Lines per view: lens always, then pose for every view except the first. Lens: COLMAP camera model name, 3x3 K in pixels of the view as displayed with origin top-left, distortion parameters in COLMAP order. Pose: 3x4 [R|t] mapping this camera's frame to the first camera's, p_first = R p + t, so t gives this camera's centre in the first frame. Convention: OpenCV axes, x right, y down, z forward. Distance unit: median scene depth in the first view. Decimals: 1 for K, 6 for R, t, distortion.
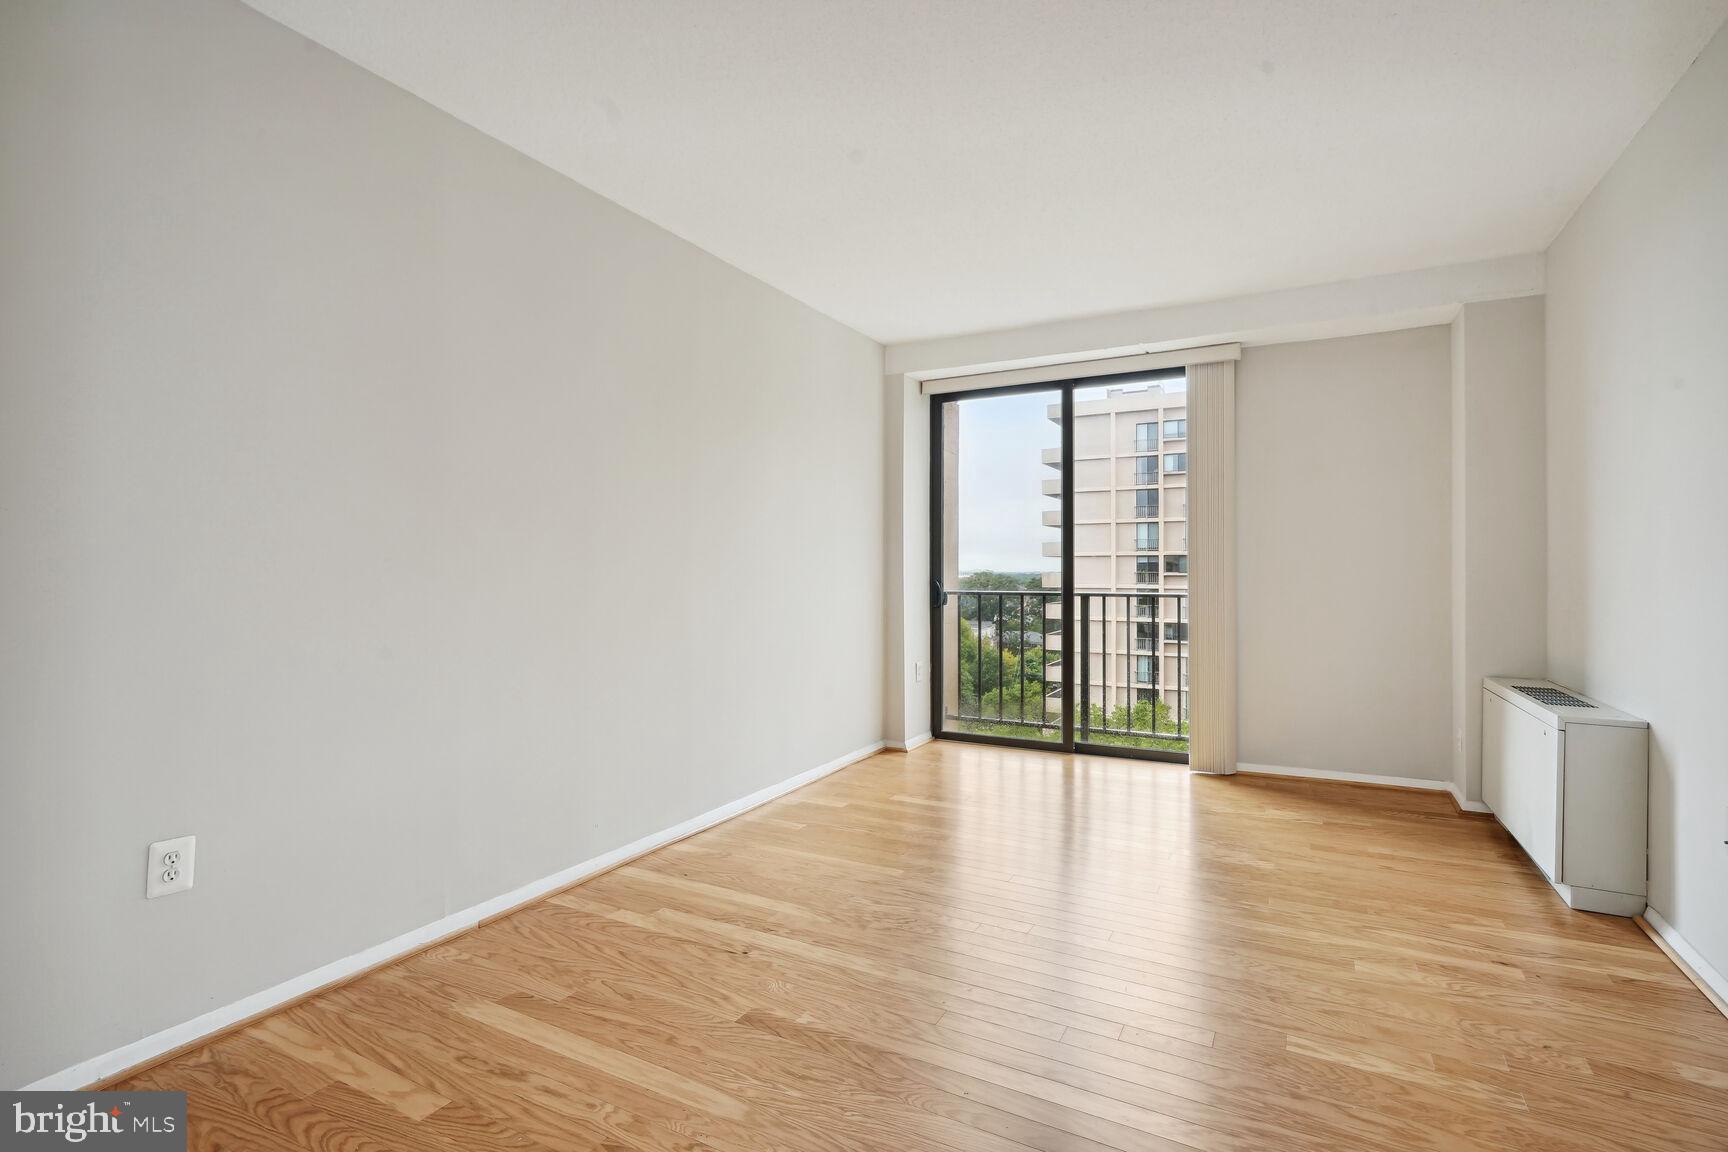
lens RADIAL K [[833.8, 0, 862.8], [0, 833.8, 569.5], [0, 0, 1]] dist [-0.001153, 0.000208]
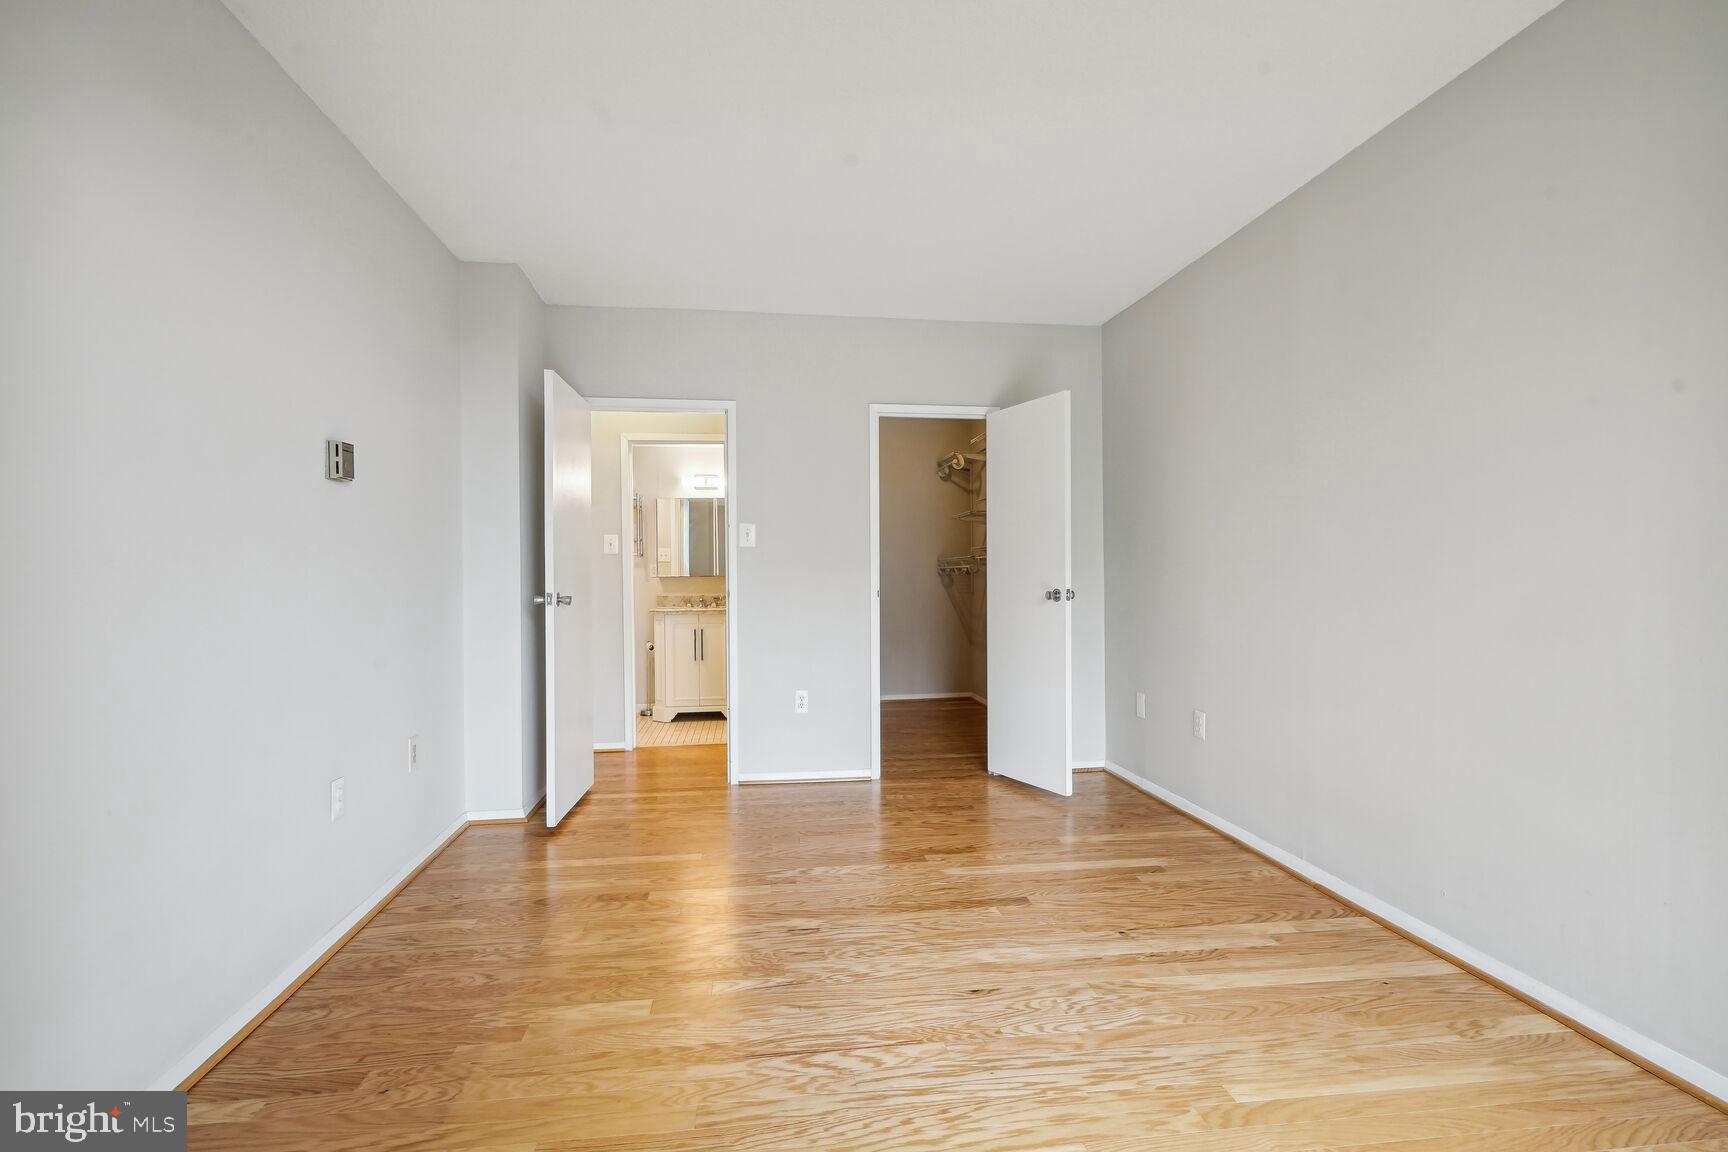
lens RADIAL K [[833.8, 0, 862.8], [0, 833.8, 569.5], [0, 0, 1]] dist [-0.001153, 0.000208]
pose [[-0.809884, 0.004344, -0.586574, 0.766969], [0.008463, 0.999955, -0.004280, -0.003204], [0.586529, -0.008431, -0.809884, 1.707331]]
